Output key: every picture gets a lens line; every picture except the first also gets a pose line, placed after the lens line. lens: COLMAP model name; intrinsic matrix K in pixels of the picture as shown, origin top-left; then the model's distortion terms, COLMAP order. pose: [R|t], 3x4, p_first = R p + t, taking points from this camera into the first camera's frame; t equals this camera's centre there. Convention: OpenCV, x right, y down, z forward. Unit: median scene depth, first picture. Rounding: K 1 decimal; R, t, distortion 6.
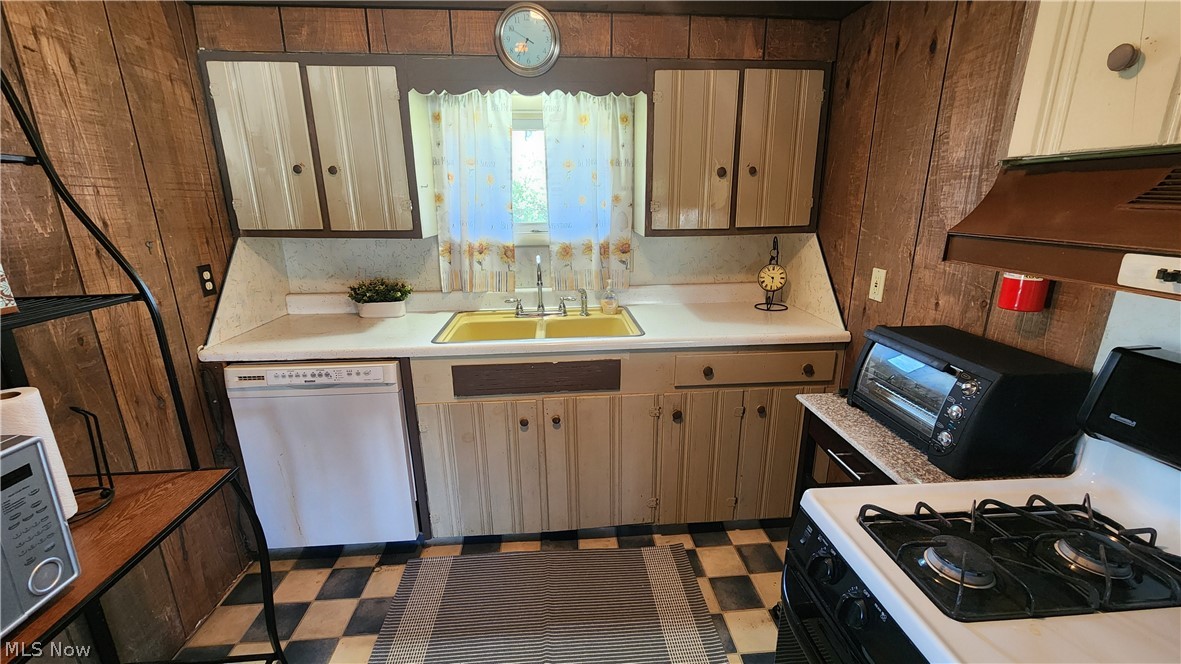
lens RADIAL K [[479.6, 0, 594.2], [0, 479.6, 330.2], [0, 0, 1]] dist [-0.000199, -0.000382]
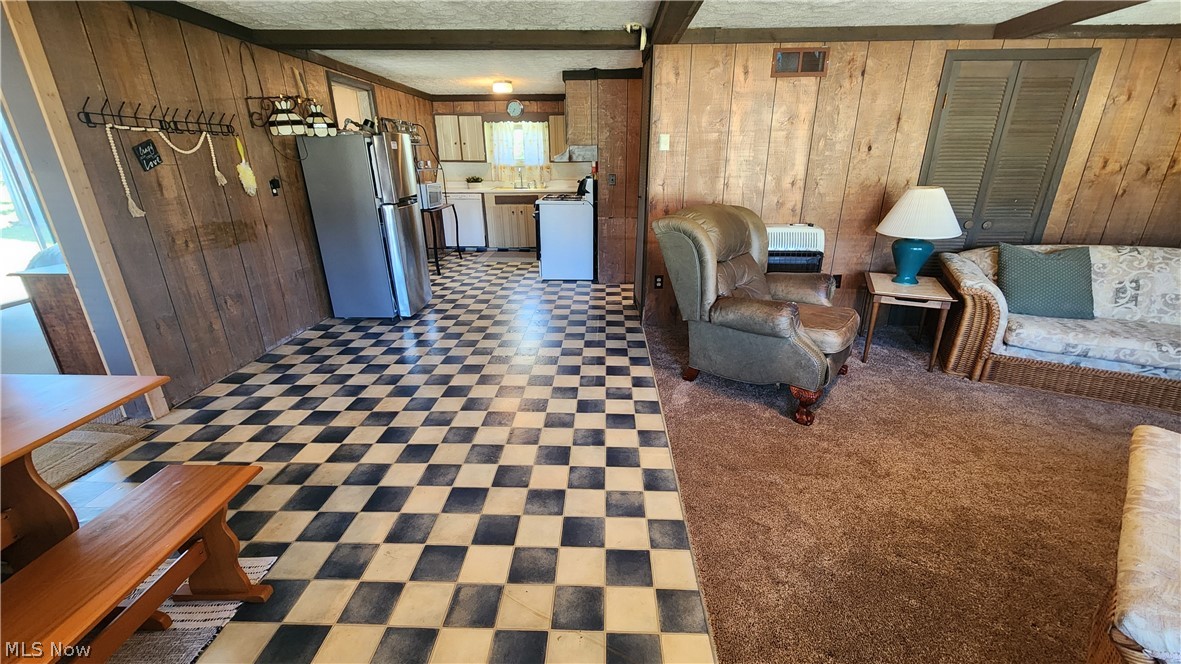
lens RADIAL K [[479.6, 0, 594.2], [0, 479.6, 330.2], [0, 0, 1]] dist [-0.000199, -0.000382]
pose [[0.994525, 0.036866, -0.097784, 0.859526], [-0.027905, 0.995417, 0.091470, 0.725854], [0.100707, -0.088240, 0.990995, -2.665718]]
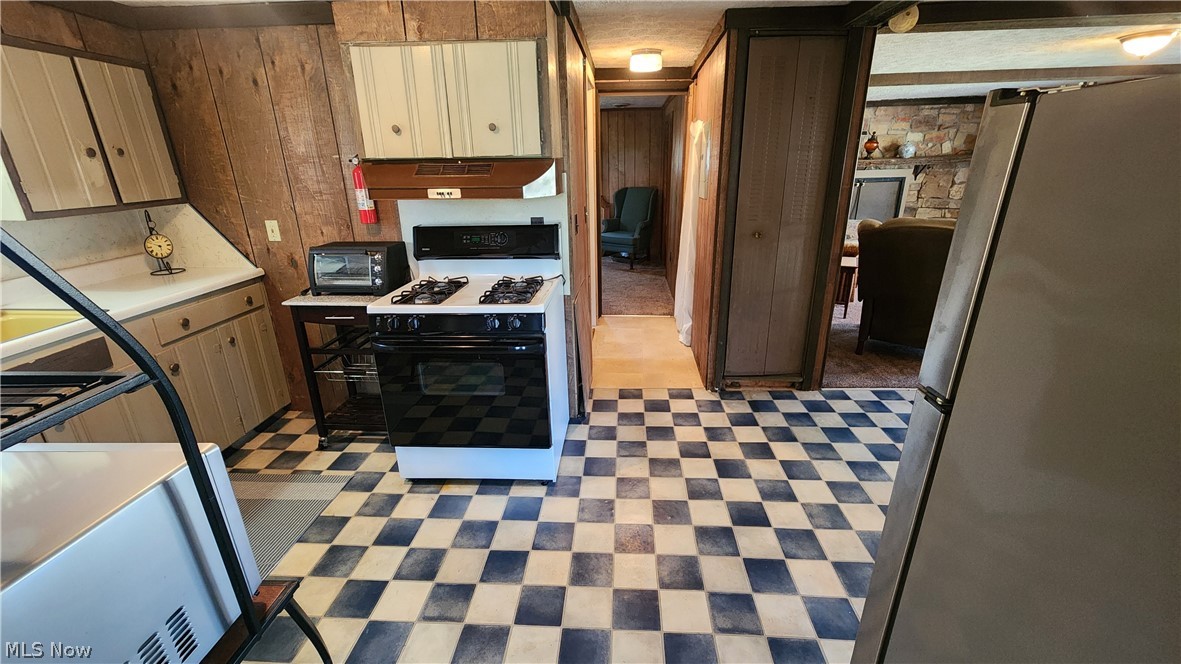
lens RADIAL K [[479.6, 0, 594.2], [0, 479.6, 330.2], [0, 0, 1]] dist [-0.000199, -0.000382]
pose [[0.141646, -0.322549, 0.935895, -0.718113], [0.271914, 0.921738, 0.276516, 0.047846], [-0.951840, 0.215315, 0.218266, -0.224662]]
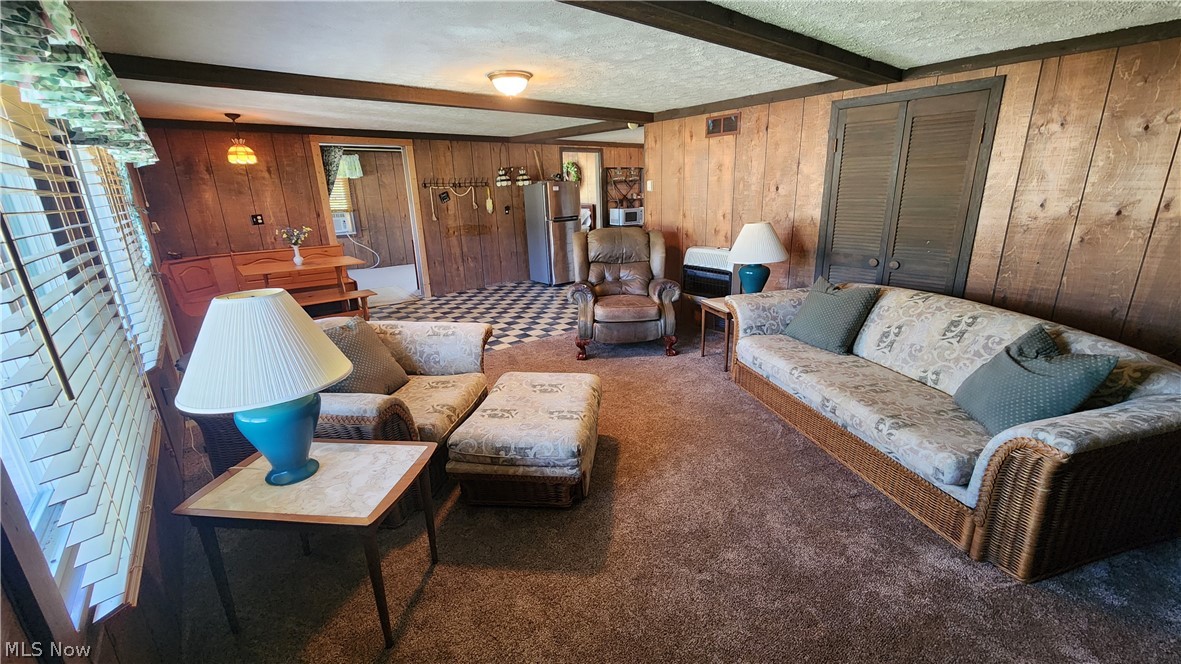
lens RADIAL K [[479.6, 0, 594.2], [0, 479.6, 330.2], [0, 0, 1]] dist [-0.000199, -0.000382]
pose [[0.575825, 0.226023, -0.785709, 3.055475], [-0.184991, 0.972122, 0.144072, 0.630940], [0.796369, 0.062389, 0.601585, -2.585592]]
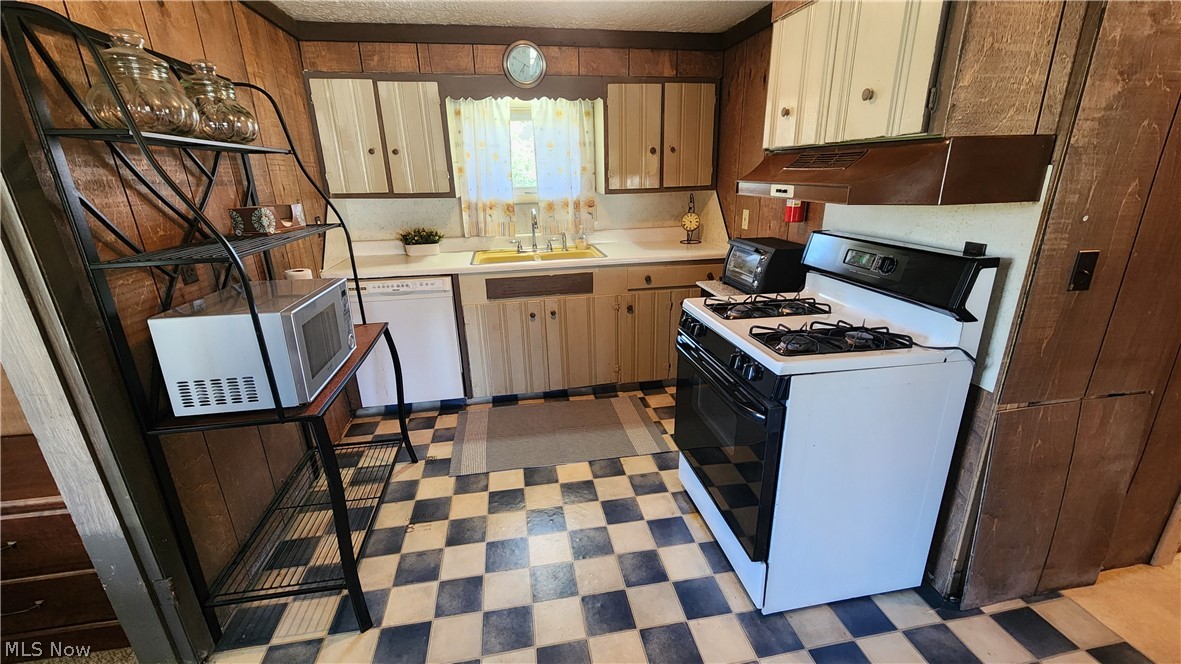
lens RADIAL K [[482.5, 0, 596.5], [0, 482.5, 329.7], [0, 0, 1]] dist [-0.000054, -0.000100]
pose [[0.994775, -0.043559, 0.092330, -0.083014], [0.038721, 0.997814, 0.053559, 0.155735], [-0.094461, -0.049704, 0.994287, -0.557301]]
